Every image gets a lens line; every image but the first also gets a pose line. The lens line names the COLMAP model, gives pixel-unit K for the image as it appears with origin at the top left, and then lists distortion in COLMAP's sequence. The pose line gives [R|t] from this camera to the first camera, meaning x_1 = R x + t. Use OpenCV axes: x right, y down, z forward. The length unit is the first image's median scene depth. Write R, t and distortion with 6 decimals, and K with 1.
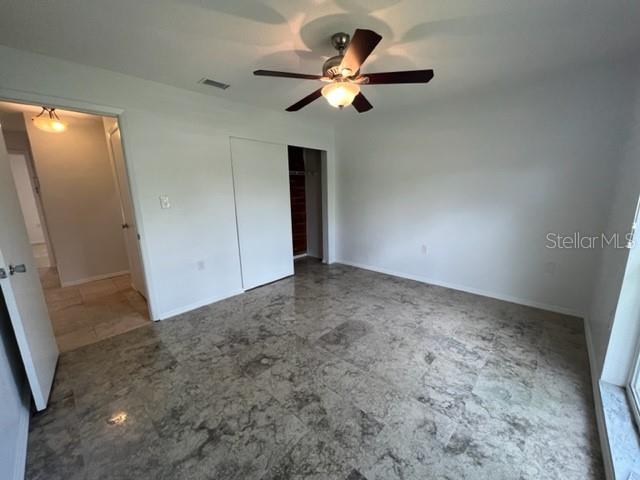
lens RADIAL K [[255.4, 0, 321.2], [0, 255.4, 239.5], [0, 0, 1]] dist [-0.002349, 0.000683]
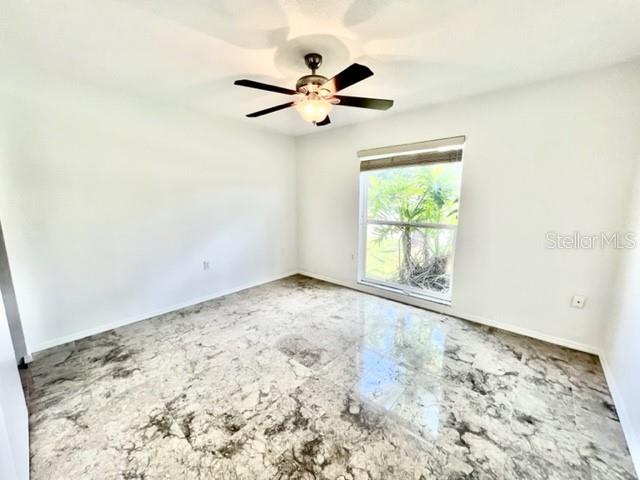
lens RADIAL K [[255.4, 0, 317.9], [0, 255.4, 240.5], [0, 0, 1]] dist [-0.002349, 0.000683]
pose [[-0.020342, -0.139395, 0.990028, -0.795629], [0.198874, 0.969881, 0.140644, -0.155721], [-0.979814, 0.199752, 0.007993, 0.836827]]
